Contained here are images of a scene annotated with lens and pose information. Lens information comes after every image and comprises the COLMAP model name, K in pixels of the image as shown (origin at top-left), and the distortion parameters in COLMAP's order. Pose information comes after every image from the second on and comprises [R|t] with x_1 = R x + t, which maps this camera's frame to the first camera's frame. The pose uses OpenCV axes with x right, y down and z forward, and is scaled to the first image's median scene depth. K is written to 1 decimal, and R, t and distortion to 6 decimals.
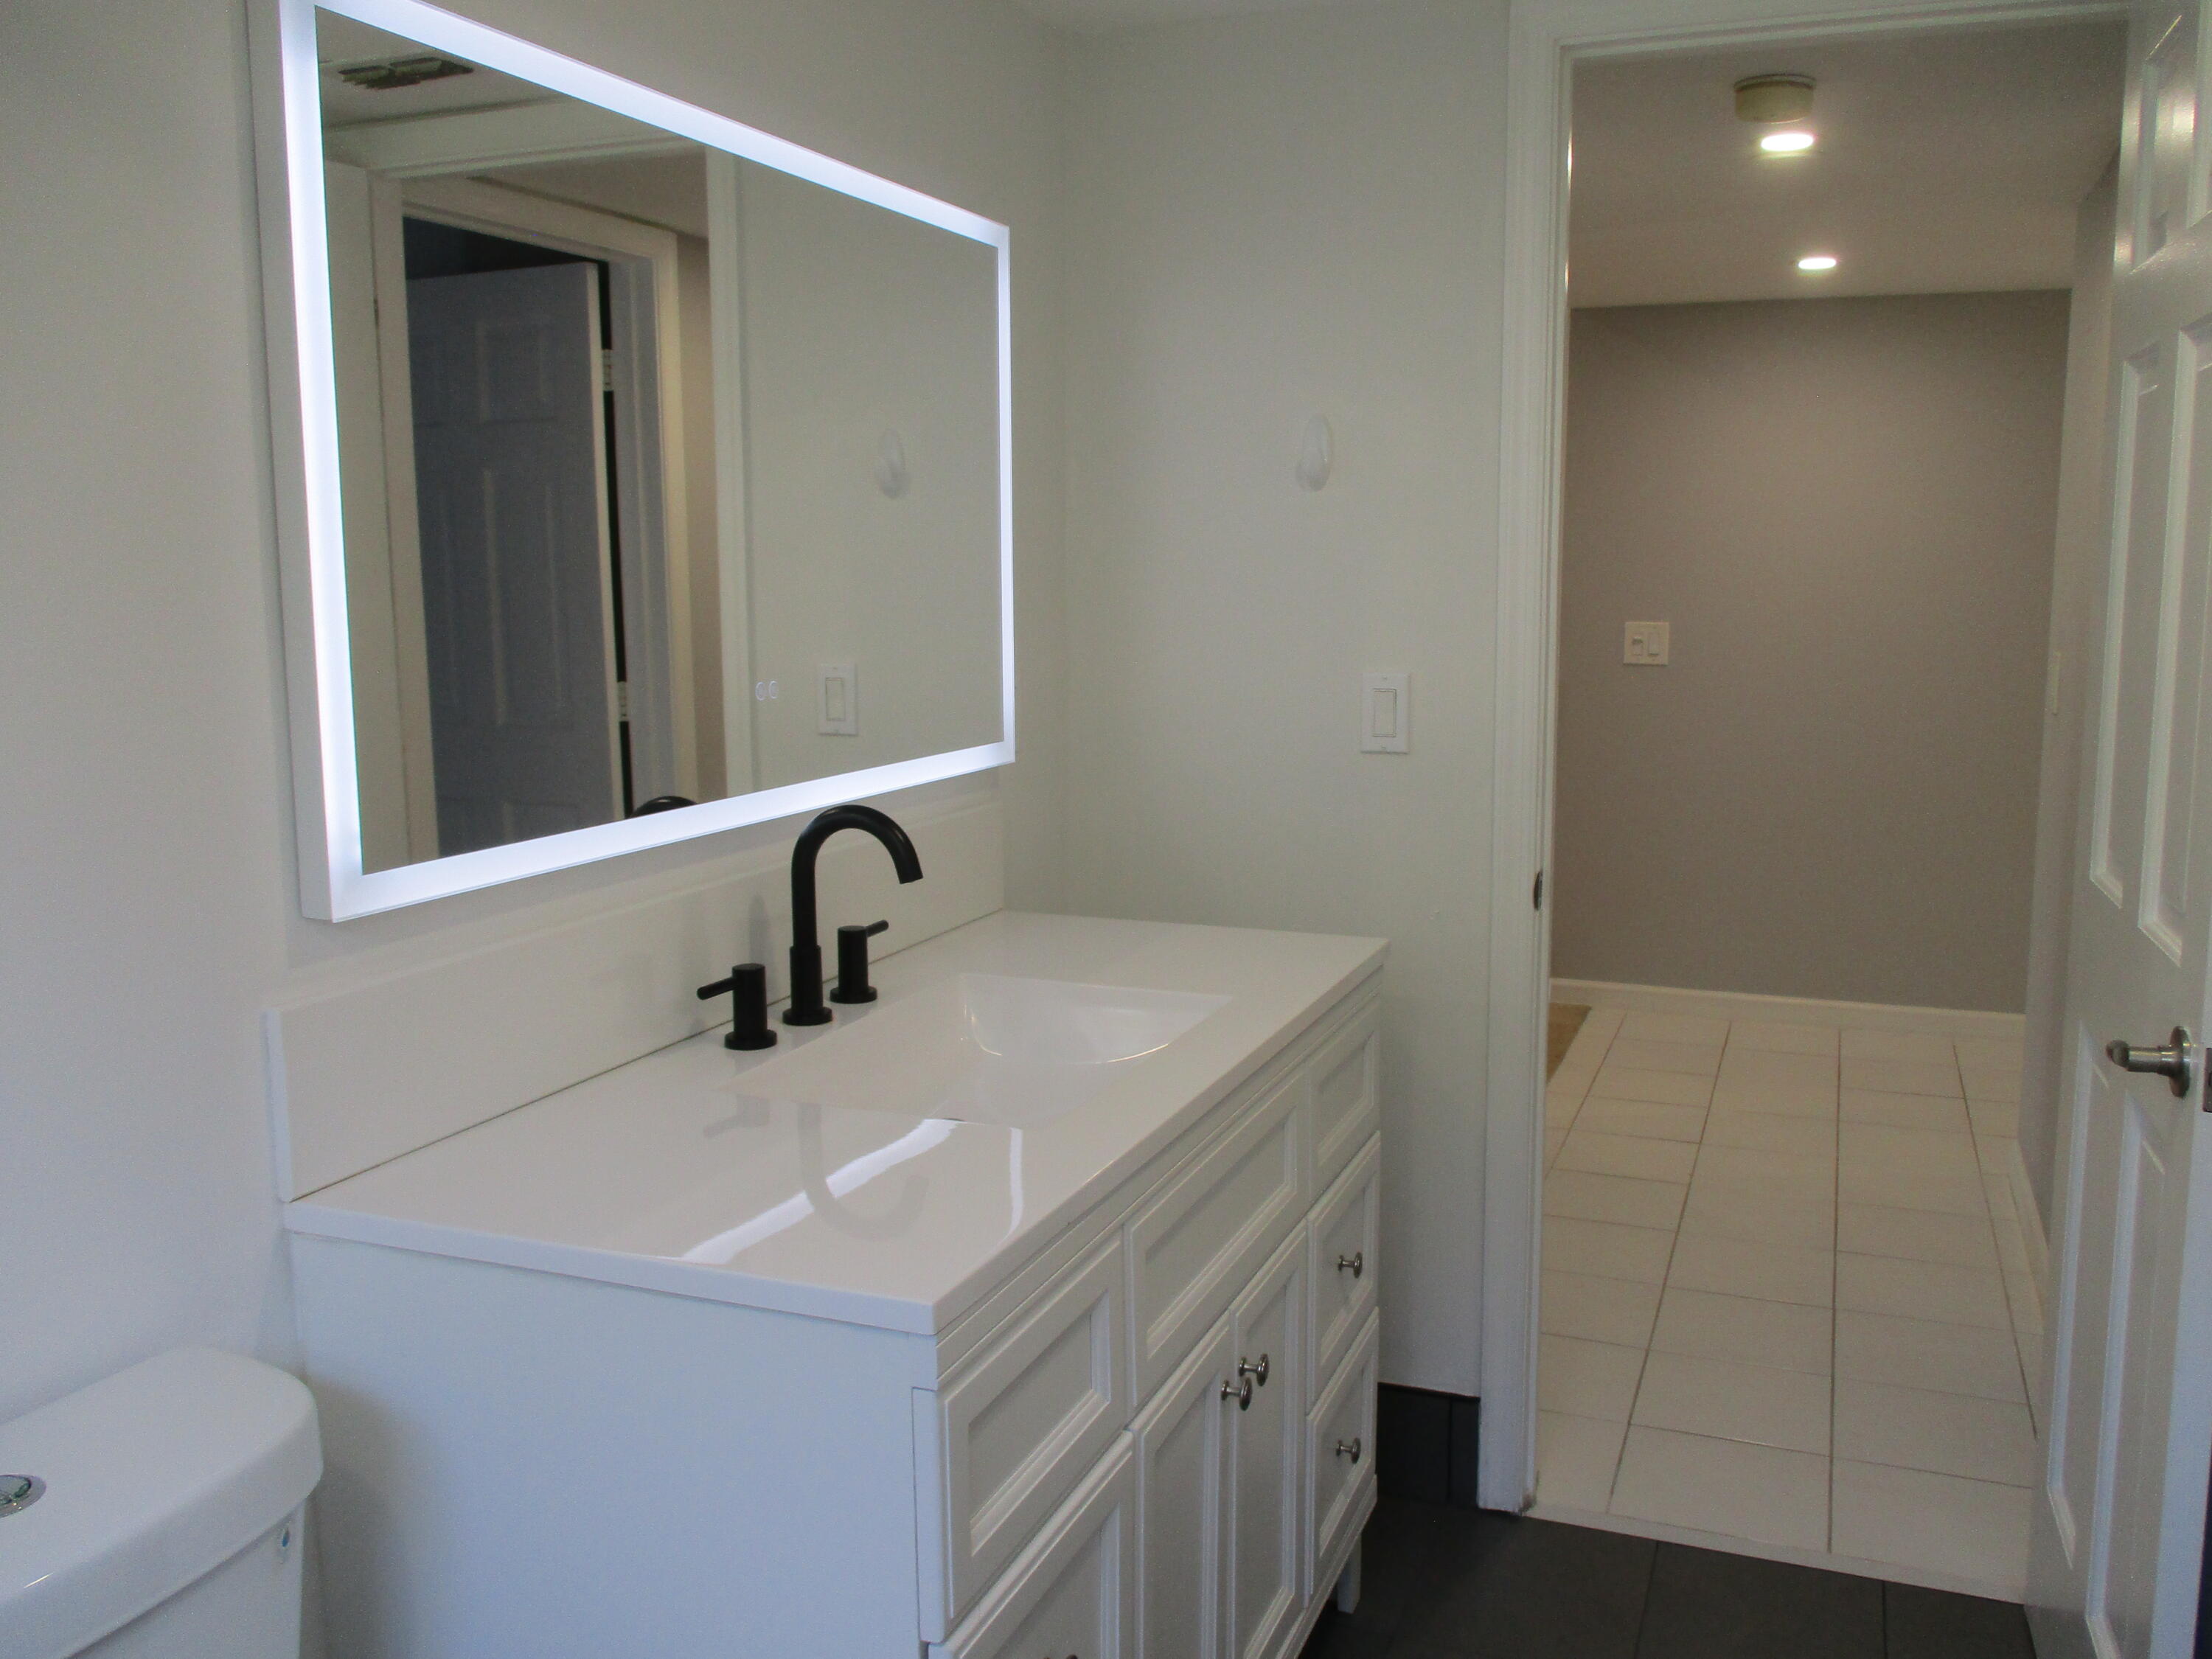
lens RADIAL K [[1845.3, 0, 1111.2], [0, 1845.3, 832.4], [0, 0, 1]] dist [-0.031076, 0.010426]
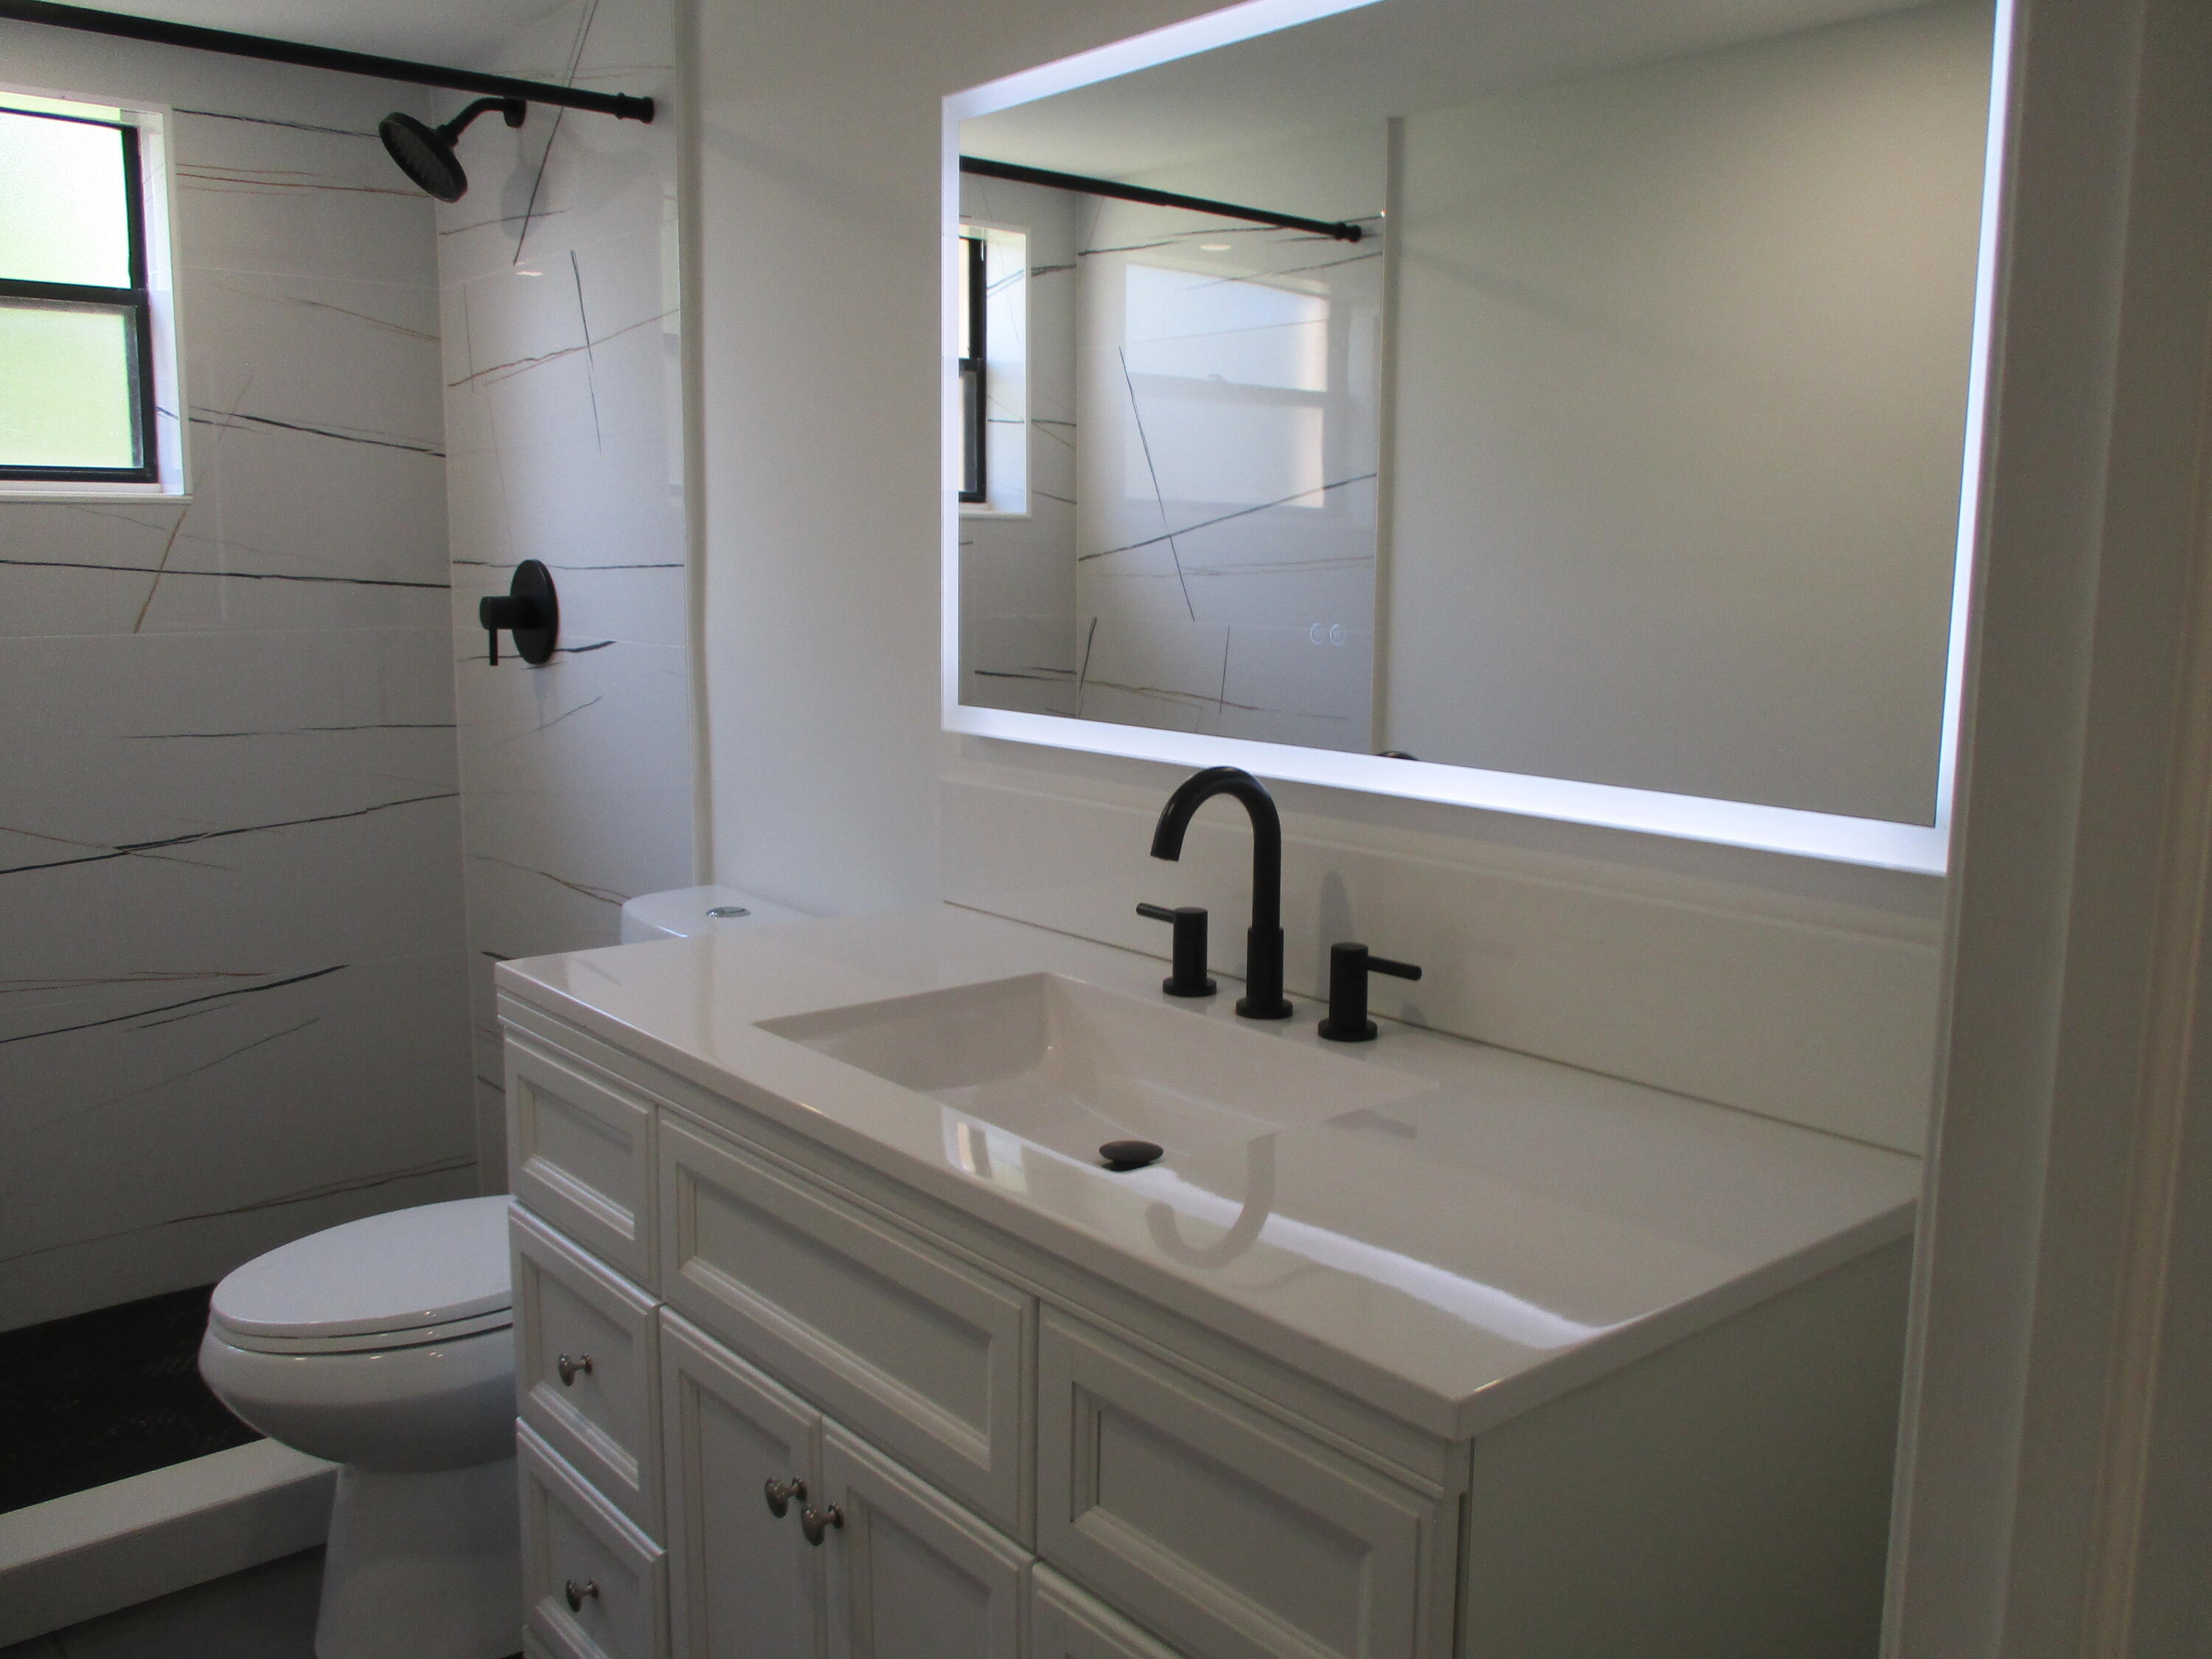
lens RADIAL K [[1845.3, 0, 1129.8], [0, 1845.3, 799.1], [0, 0, 1]] dist [-0.031076, 0.010426]
pose [[-0.461914, 0.123208, -0.878325, 0.662082], [-0.134426, 0.969138, 0.206642, -0.179884], [0.876678, 0.213521, -0.431096, 1.395556]]
